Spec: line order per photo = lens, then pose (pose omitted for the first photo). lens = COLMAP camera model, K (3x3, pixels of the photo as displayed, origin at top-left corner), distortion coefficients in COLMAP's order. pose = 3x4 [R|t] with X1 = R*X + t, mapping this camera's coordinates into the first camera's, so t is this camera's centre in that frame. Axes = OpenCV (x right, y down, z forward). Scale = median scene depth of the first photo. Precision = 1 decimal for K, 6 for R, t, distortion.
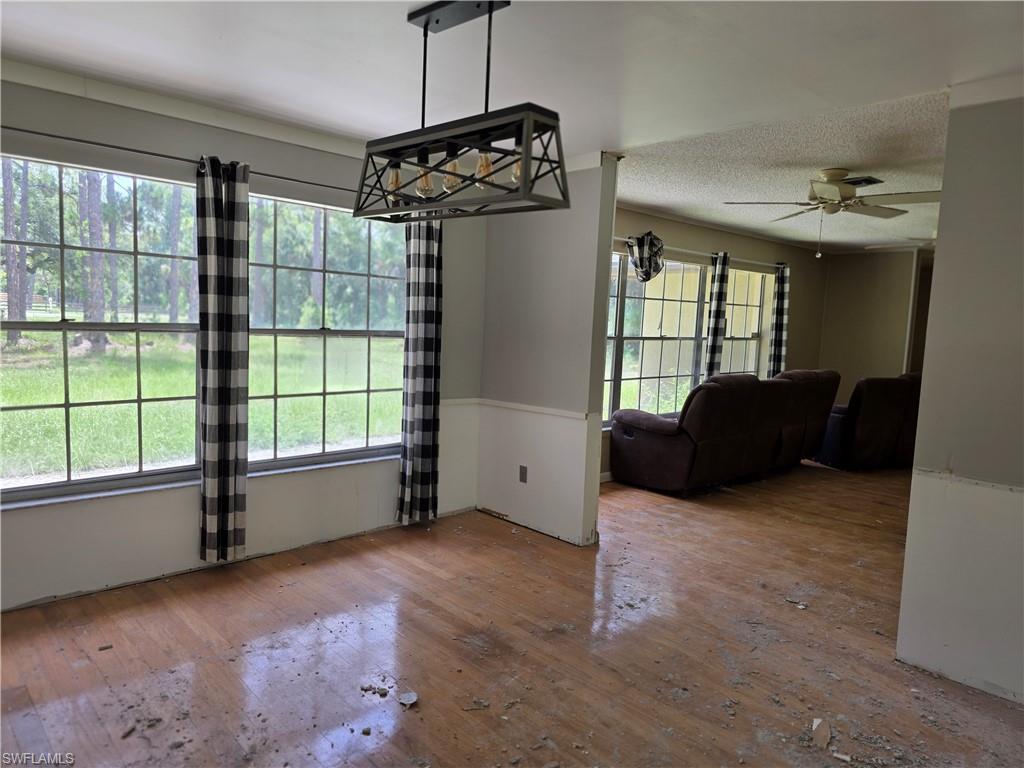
lens RADIAL K [[691.2, 0, 507.6], [0, 691.2, 382.7], [0, 0, 1]] dist [-0.013618, -0.013988]
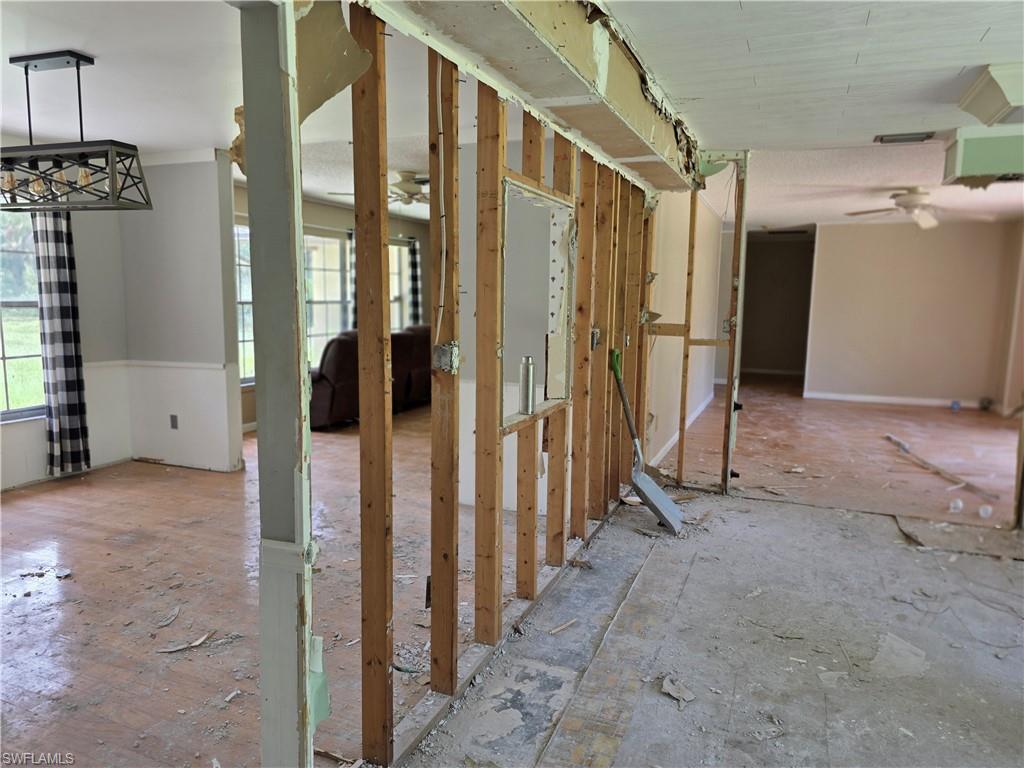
lens RADIAL K [[691.2, 0, 552.4], [0, 691.2, 386.8], [0, 0, 1]] dist [-0.013618, -0.013988]
pose [[0.886872, -0.083472, 0.454413, 0.070561], [0.060286, 0.996042, 0.065307, 0.039012], [-0.458066, -0.030524, 0.888394, -0.335008]]
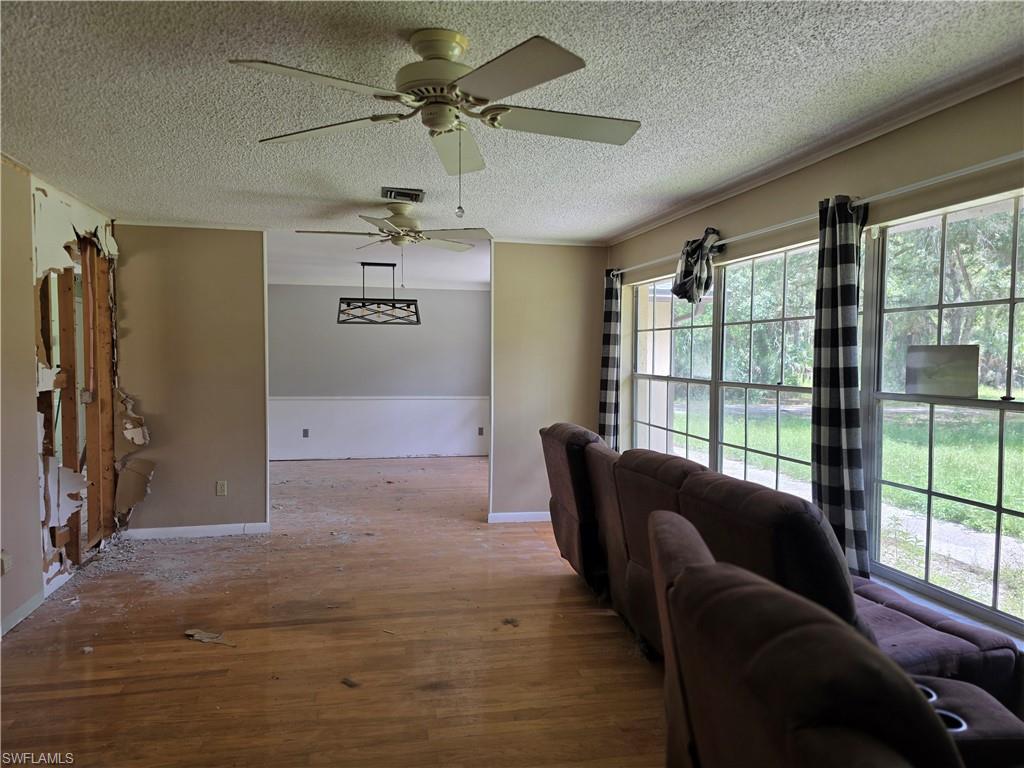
lens RADIAL K [[691.2, 0, 507.3], [0, 691.2, 387.9], [0, 0, 1]] dist [-0.013618, -0.013988]
pose [[-0.511195, -0.020153, -0.859228, 1.306256], [-0.126700, 0.990570, 0.052146, -0.103454], [0.850074, 0.135521, -0.508928, 1.732626]]
